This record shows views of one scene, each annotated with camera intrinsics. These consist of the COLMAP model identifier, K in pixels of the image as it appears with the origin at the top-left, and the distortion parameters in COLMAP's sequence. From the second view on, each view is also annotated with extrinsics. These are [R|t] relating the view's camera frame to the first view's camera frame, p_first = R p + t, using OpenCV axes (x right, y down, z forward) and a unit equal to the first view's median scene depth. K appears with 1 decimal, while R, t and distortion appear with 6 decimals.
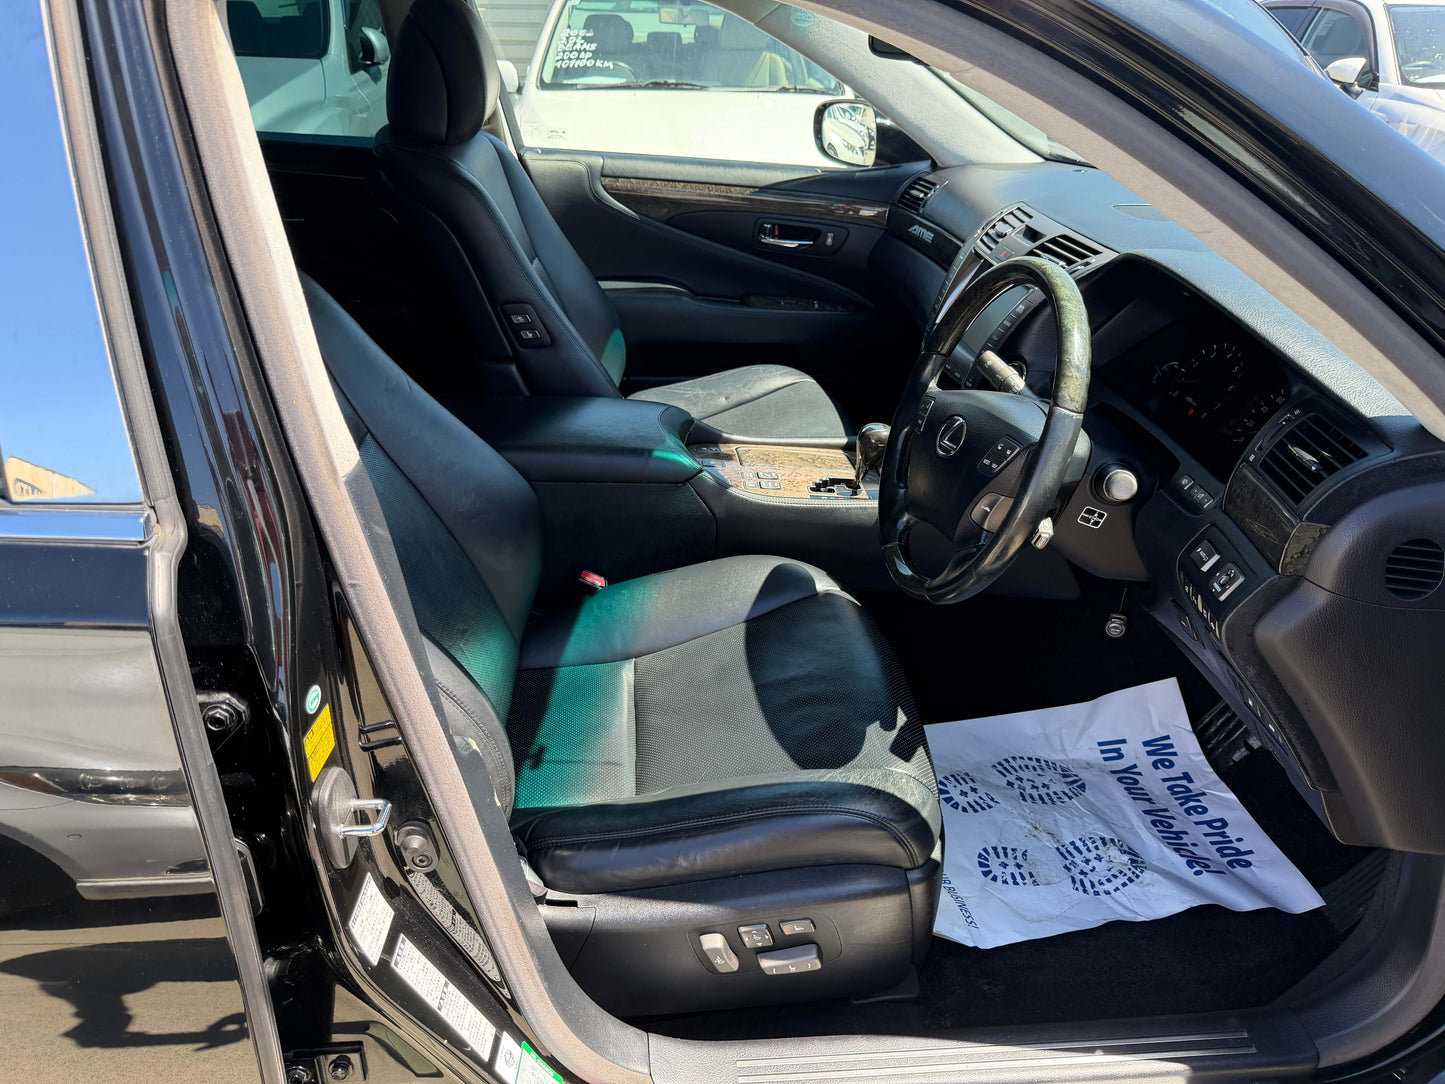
lens RADIAL K [[1023.5, 0, 722.5], [0, 1023.5, 542.0], [0, 0, 1]] dist [0.043500, -0.044302]
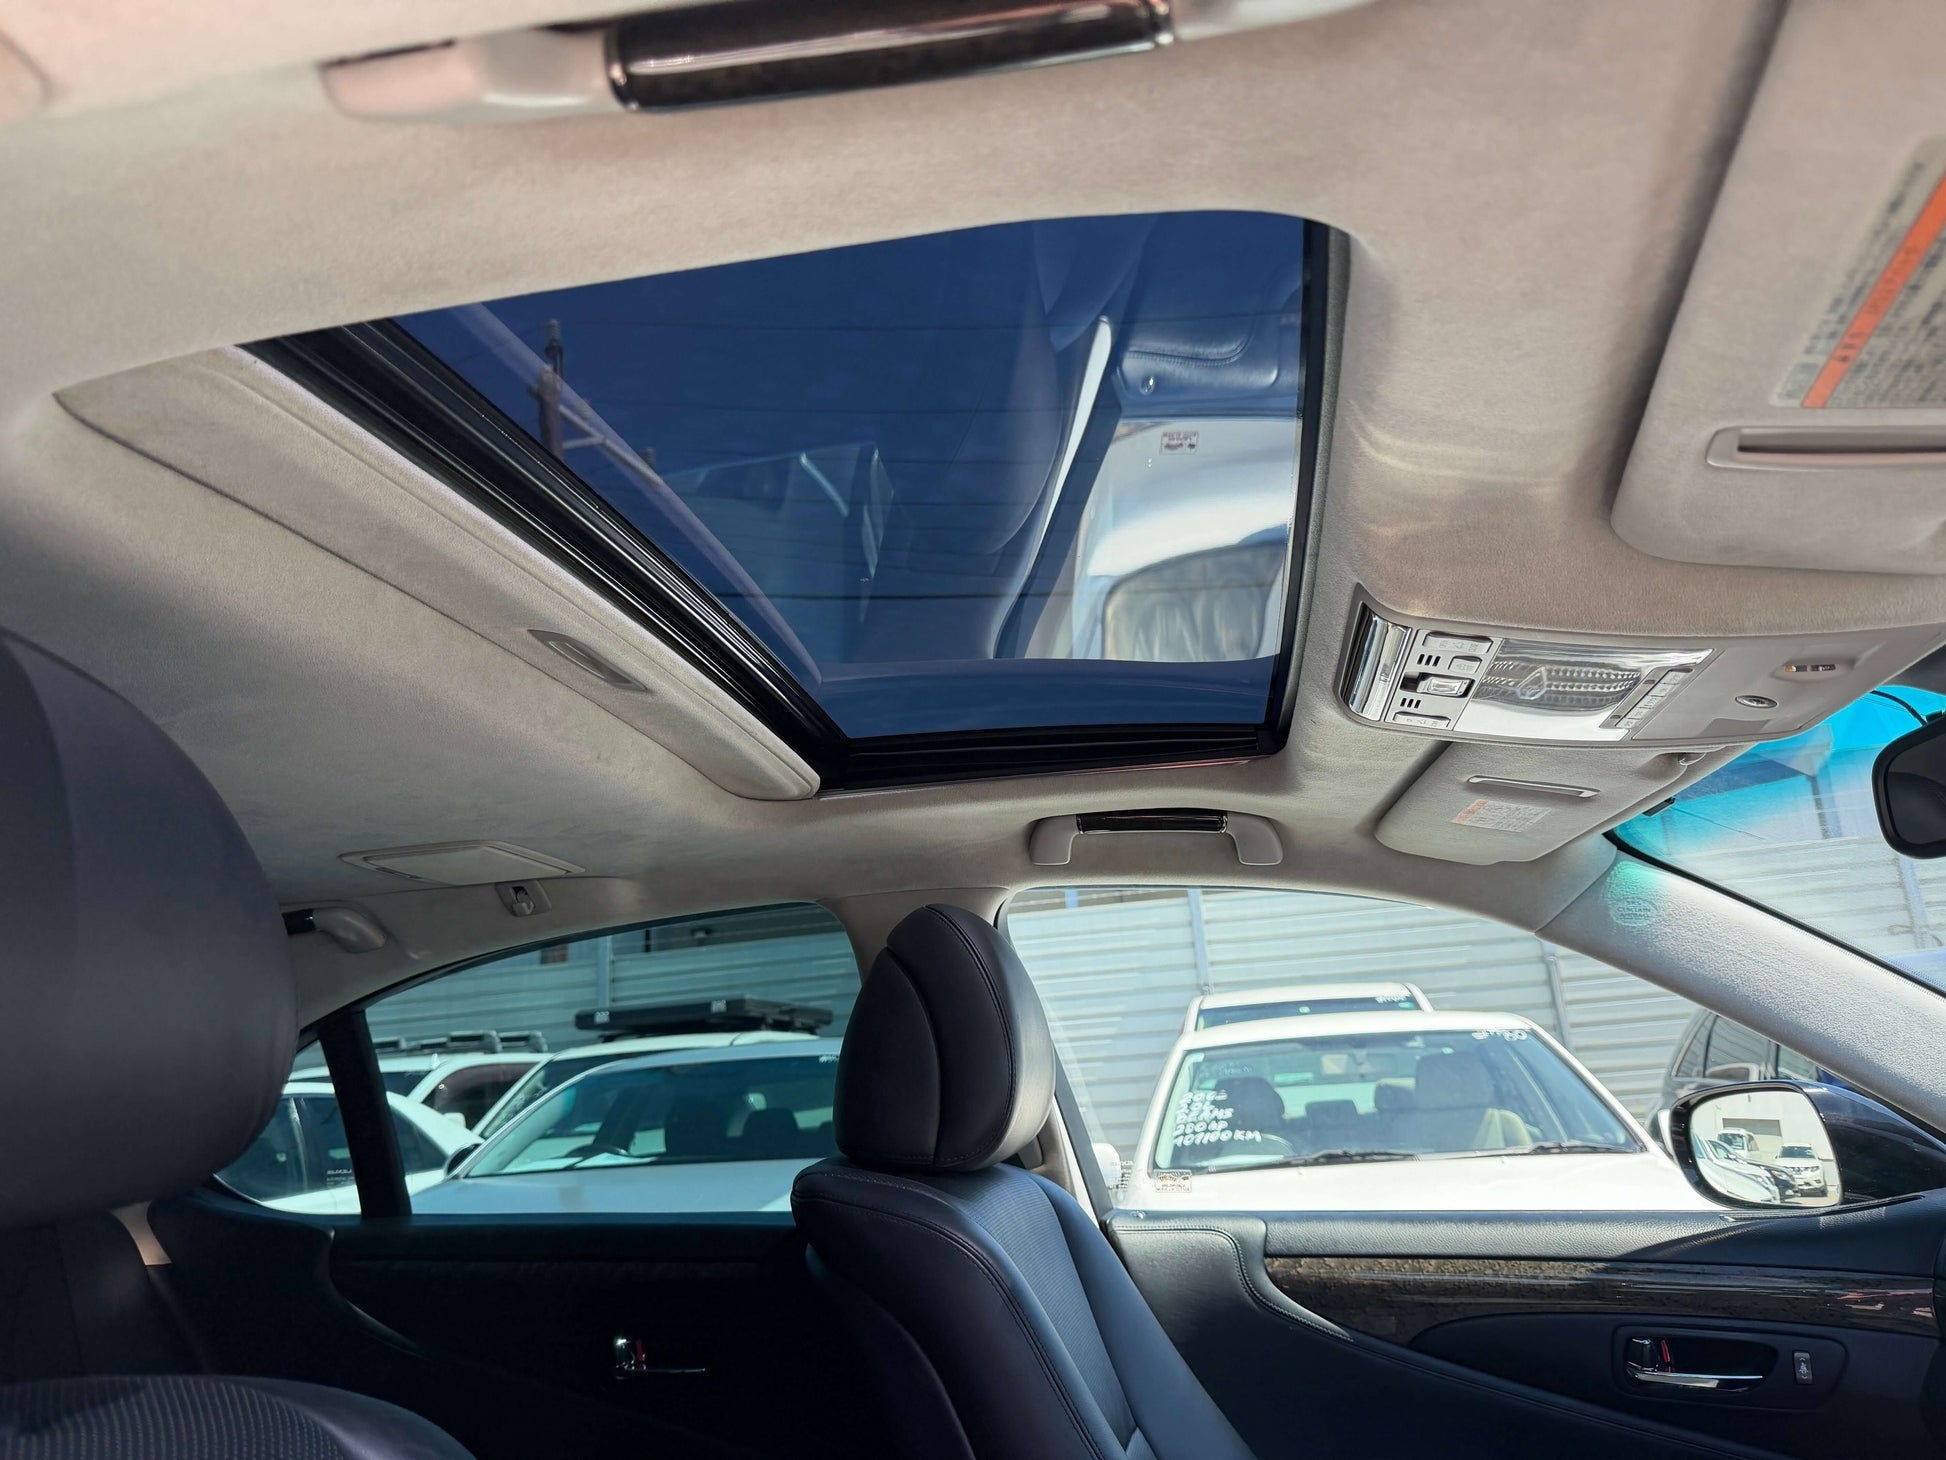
lens RADIAL K [[1378.4, 0, 973.0], [0, 1378.4, 730.0], [0, 0, 1]] dist [0.043500, -0.044302]
pose [[0.955705, -0.166034, -0.243026, -0.042688], [-0.046756, 0.729569, -0.682307, -0.067404], [0.290590, 0.663447, 0.689489, 0.293850]]
